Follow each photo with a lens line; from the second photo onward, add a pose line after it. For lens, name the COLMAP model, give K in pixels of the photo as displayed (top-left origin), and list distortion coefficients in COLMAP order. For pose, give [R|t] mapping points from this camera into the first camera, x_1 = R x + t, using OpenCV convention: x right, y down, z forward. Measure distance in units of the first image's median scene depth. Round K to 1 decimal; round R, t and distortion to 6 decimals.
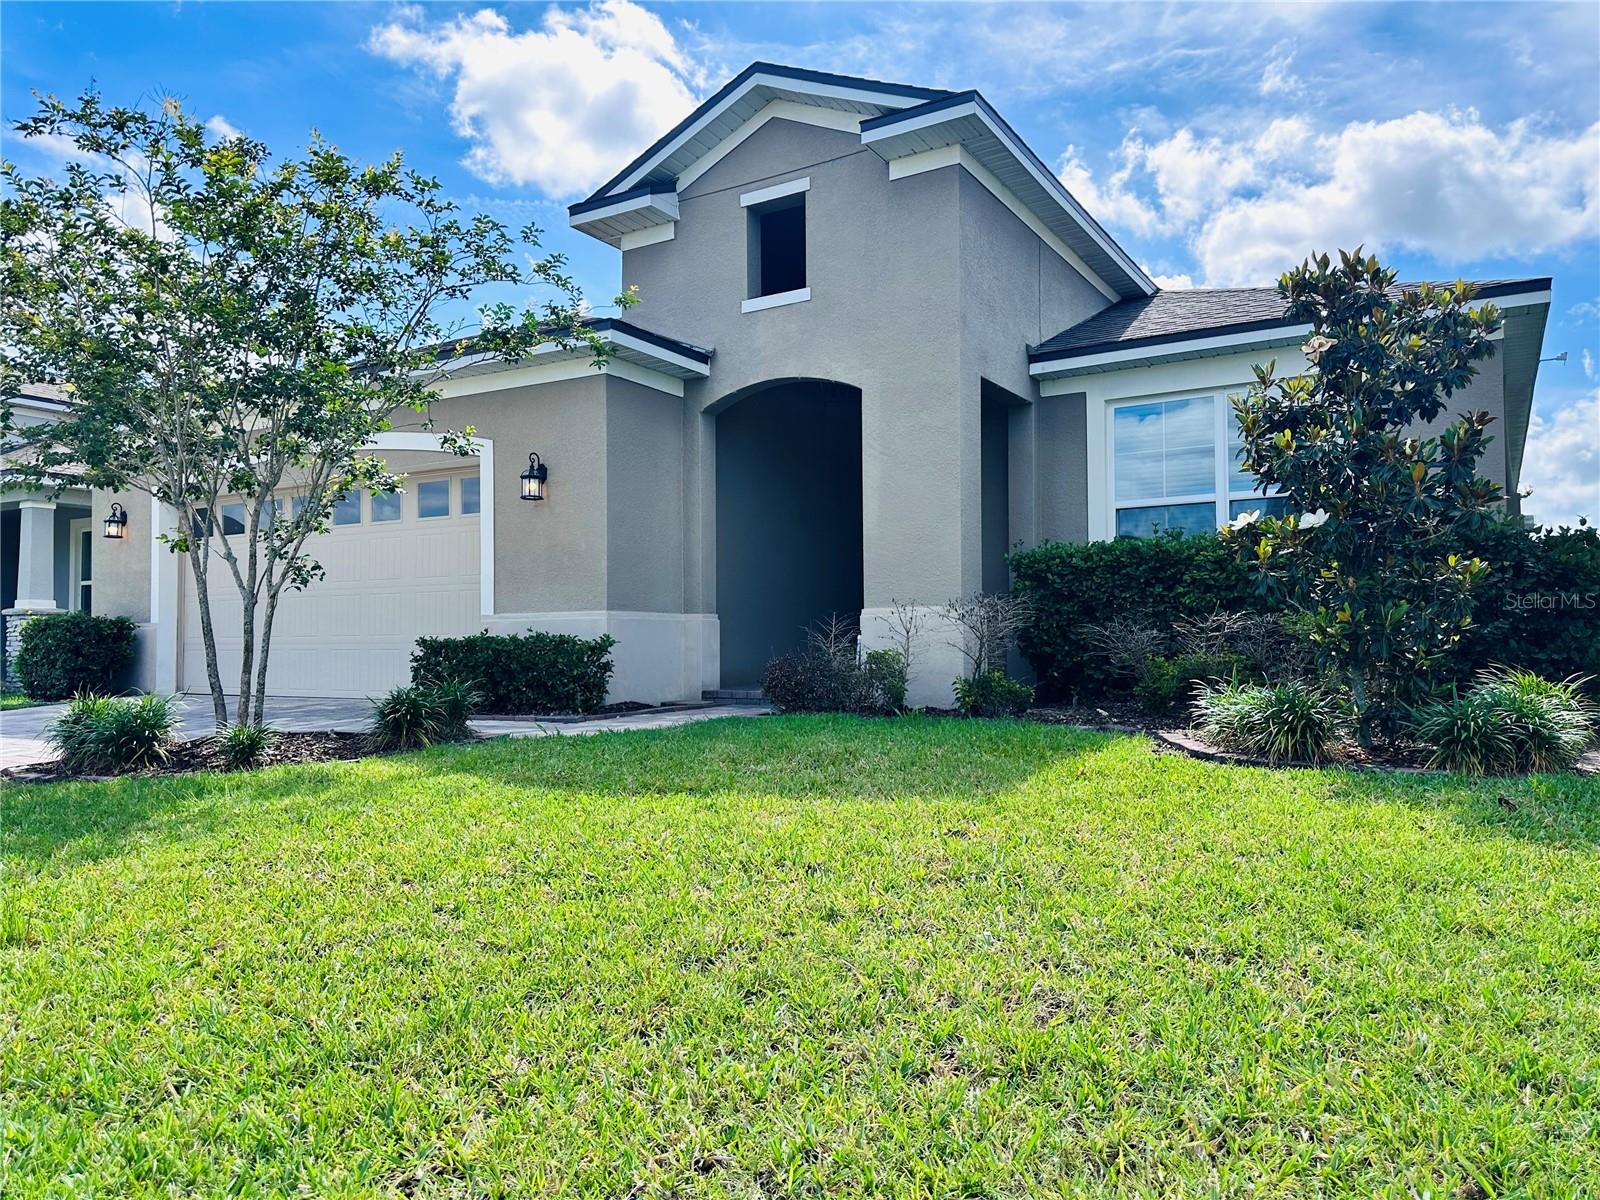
lens RADIAL K [[1129.3, 0, 799.5], [0, 1129.3, 600.5], [0, 0, 1]] dist [0.001593, 0.000504]
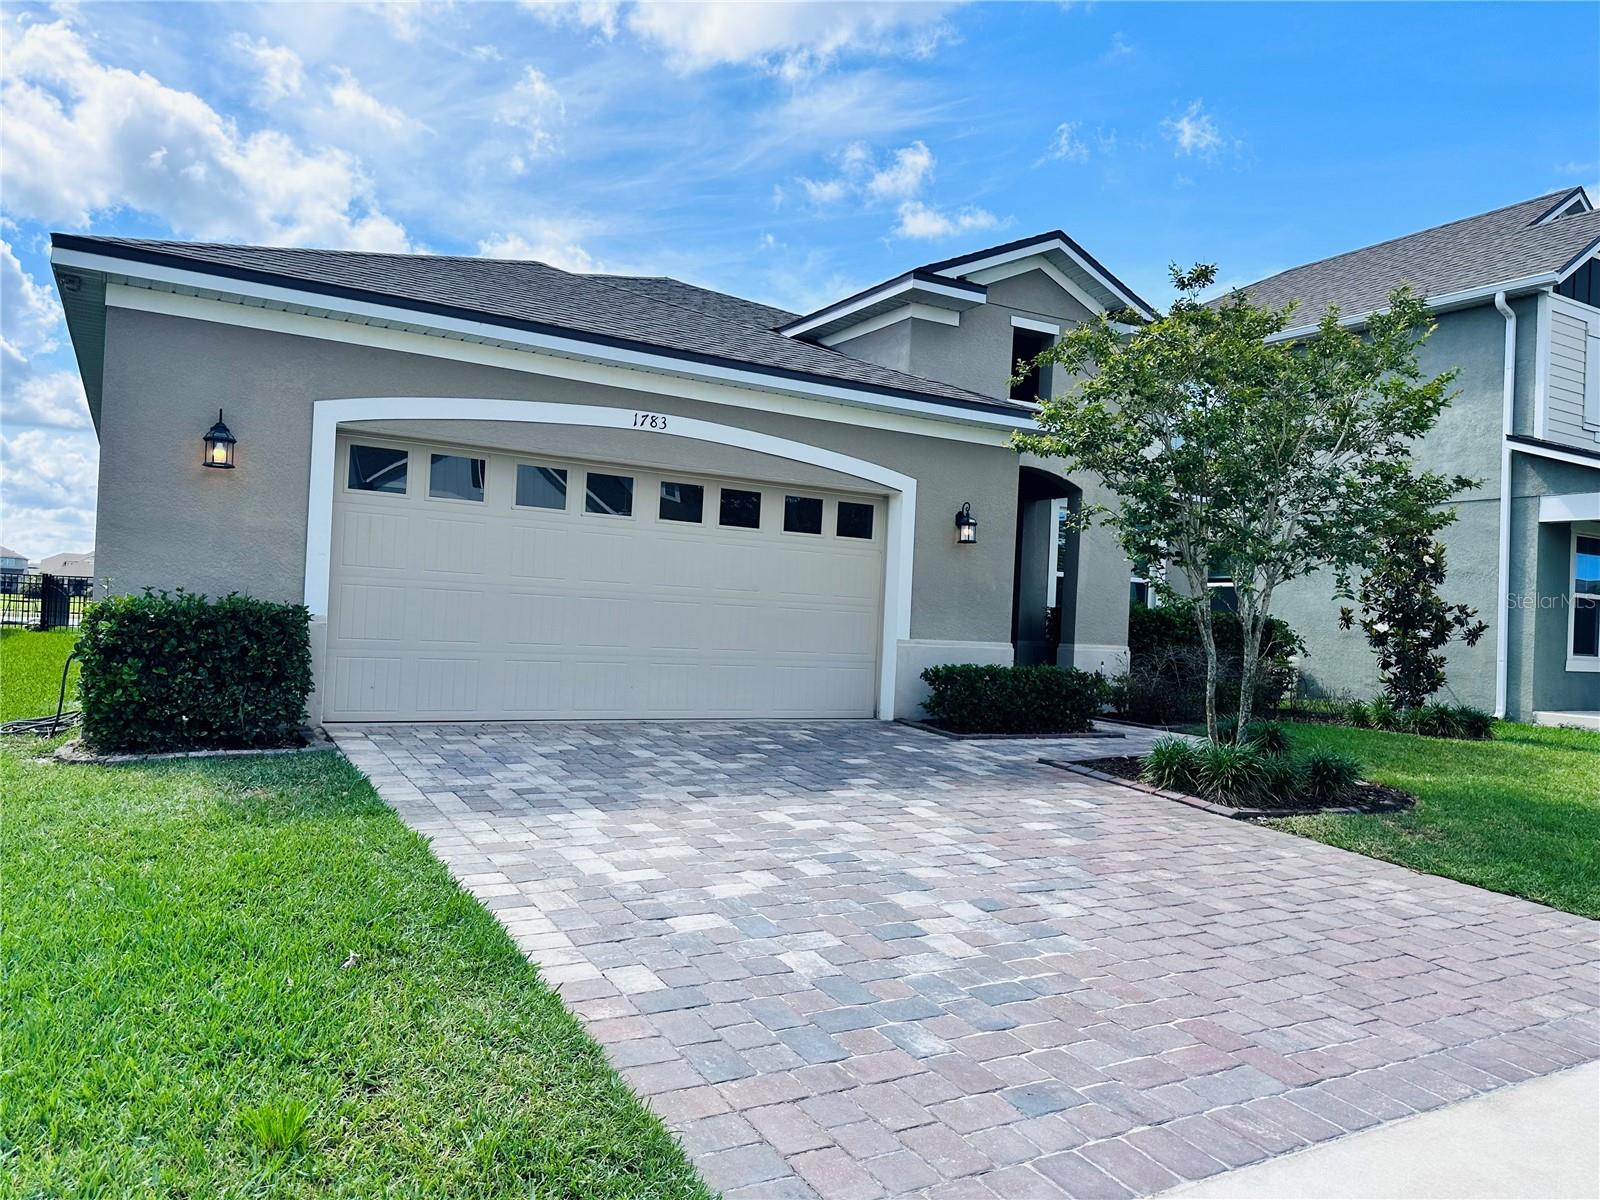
lens RADIAL K [[1129.3, 0, 799.6], [0, 1129.3, 603.3], [0, 0, 1]] dist [0.001593, 0.000504]
pose [[0.471718, 0.058631, 0.879798, -1.210187], [-0.074072, 0.996895, -0.026720, 0.009283], [-0.878633, -0.052564, 0.474596, 0.578364]]
